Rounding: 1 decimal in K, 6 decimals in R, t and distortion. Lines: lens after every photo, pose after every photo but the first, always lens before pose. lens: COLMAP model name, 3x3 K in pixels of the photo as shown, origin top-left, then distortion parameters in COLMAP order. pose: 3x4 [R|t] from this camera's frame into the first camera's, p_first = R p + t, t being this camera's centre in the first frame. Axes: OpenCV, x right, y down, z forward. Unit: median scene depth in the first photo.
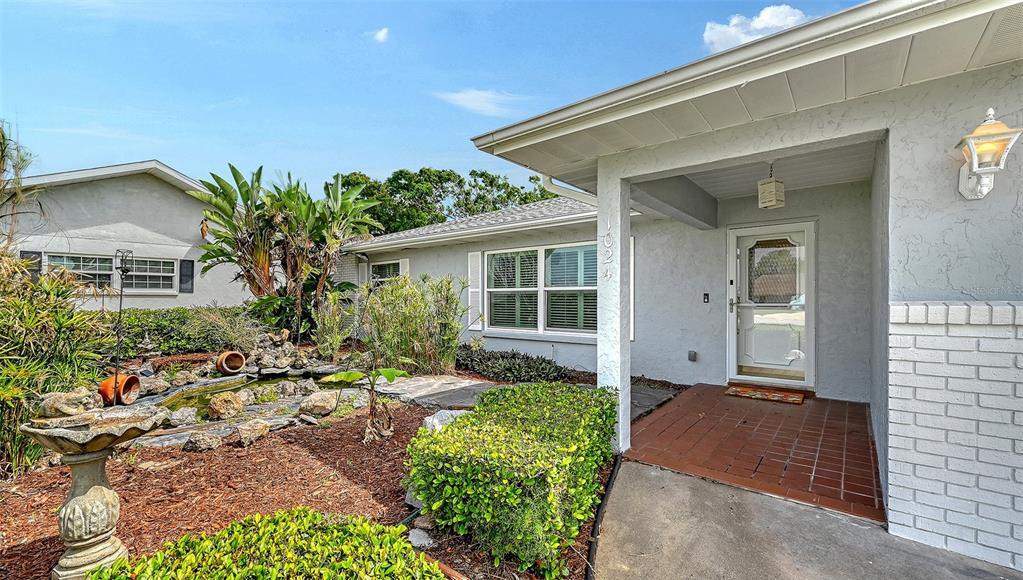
lens RADIAL K [[414.1, 0, 511.0], [0, 414.1, 297.0], [0, 0, 1]] dist [-0.003877, 0.000641]
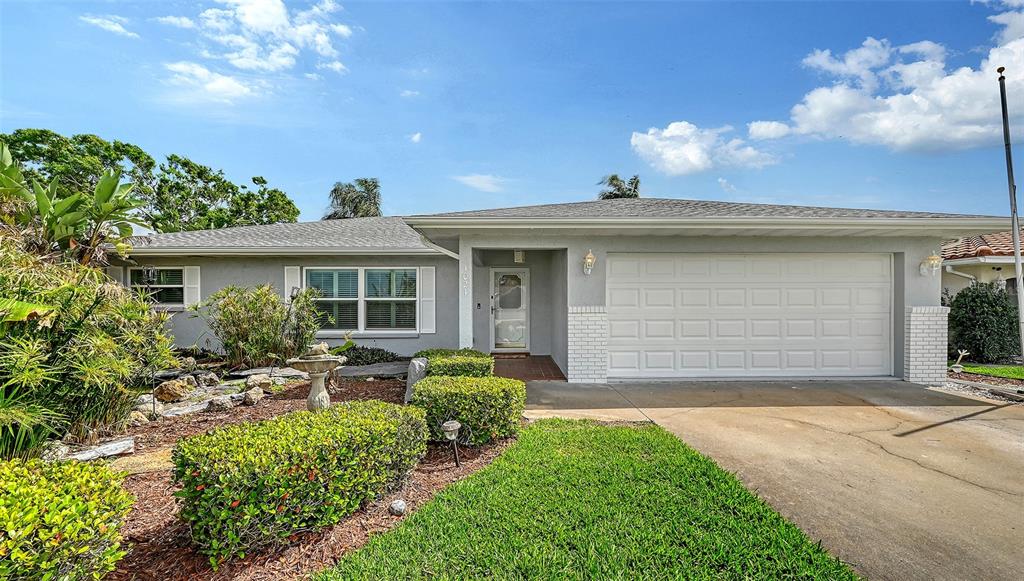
lens RADIAL K [[414.5, 0, 513.0], [0, 414.5, 295.0], [0, 0, 1]] dist [-0.003877, 0.000641]
pose [[0.766931, 0.023049, 0.641316, -0.402288], [-0.002901, 0.999469, -0.032451, 0.009077], [-0.641724, 0.023027, 0.766590, -0.320758]]
